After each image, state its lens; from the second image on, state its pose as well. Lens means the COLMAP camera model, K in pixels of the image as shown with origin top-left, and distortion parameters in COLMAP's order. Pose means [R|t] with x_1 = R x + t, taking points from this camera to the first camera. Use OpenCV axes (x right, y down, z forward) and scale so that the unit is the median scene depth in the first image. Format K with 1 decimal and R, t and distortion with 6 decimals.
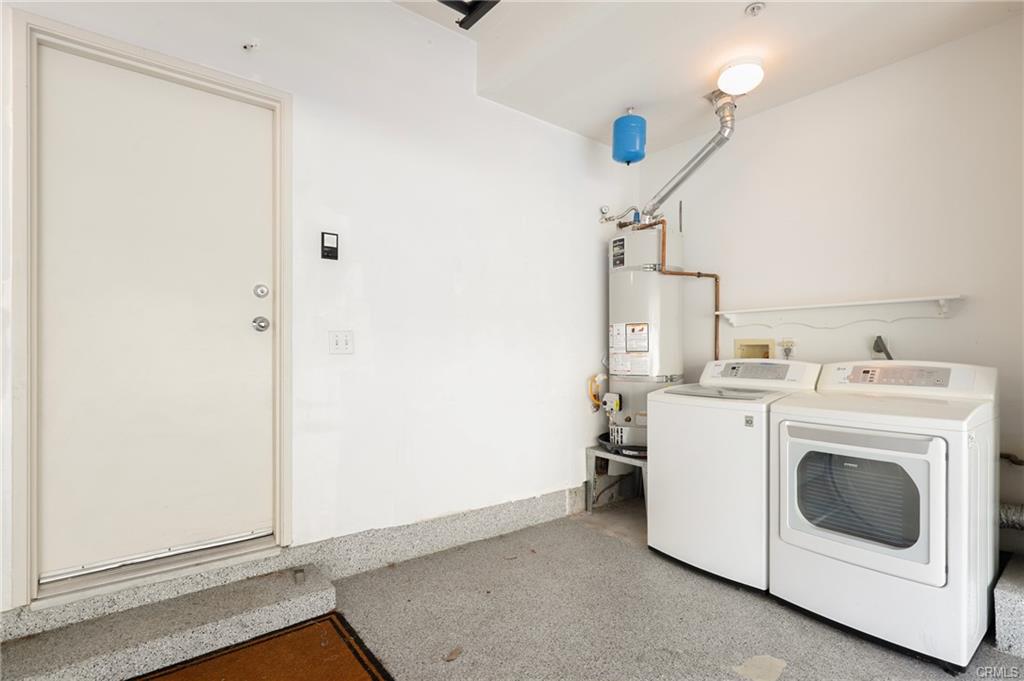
lens RADIAL K [[486.5, 0, 525.4], [0, 486.5, 355.6], [0, 0, 1]] dist [-0.000537, 0.000235]
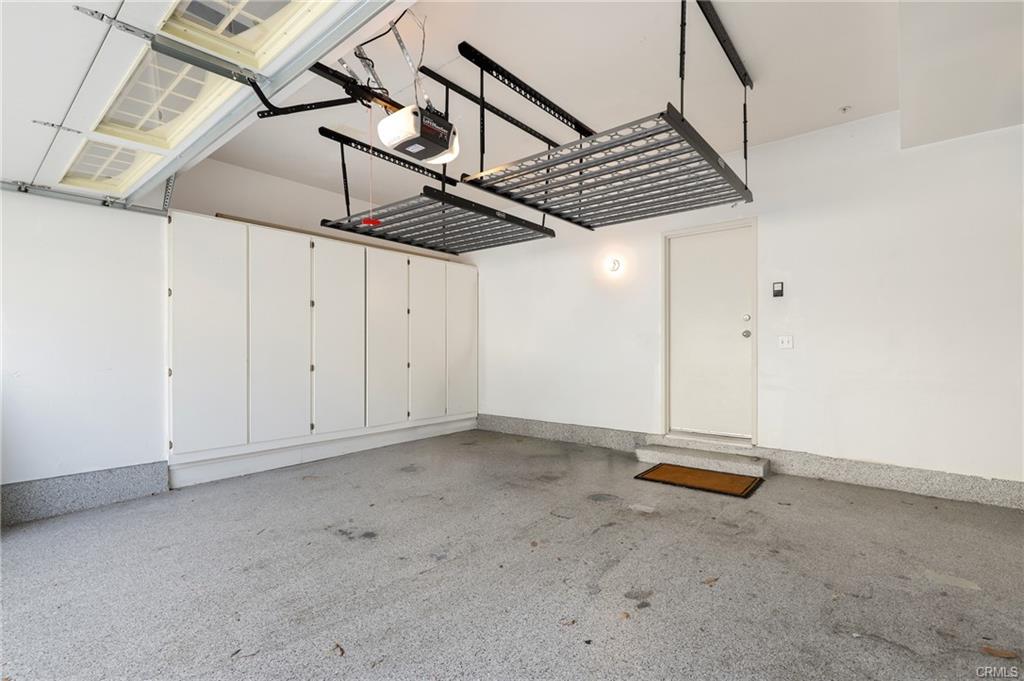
lens RADIAL K [[466.7, 0, 512.6], [0, 466.7, 345.5], [0, 0, 1]] dist [0.003348, -0.001866]
pose [[0.197116, -0.011558, -0.980312, 1.115062], [0.002367, 0.999933, -0.011314, 0.002806], [0.980377, -0.000090, 0.197130, -0.326653]]
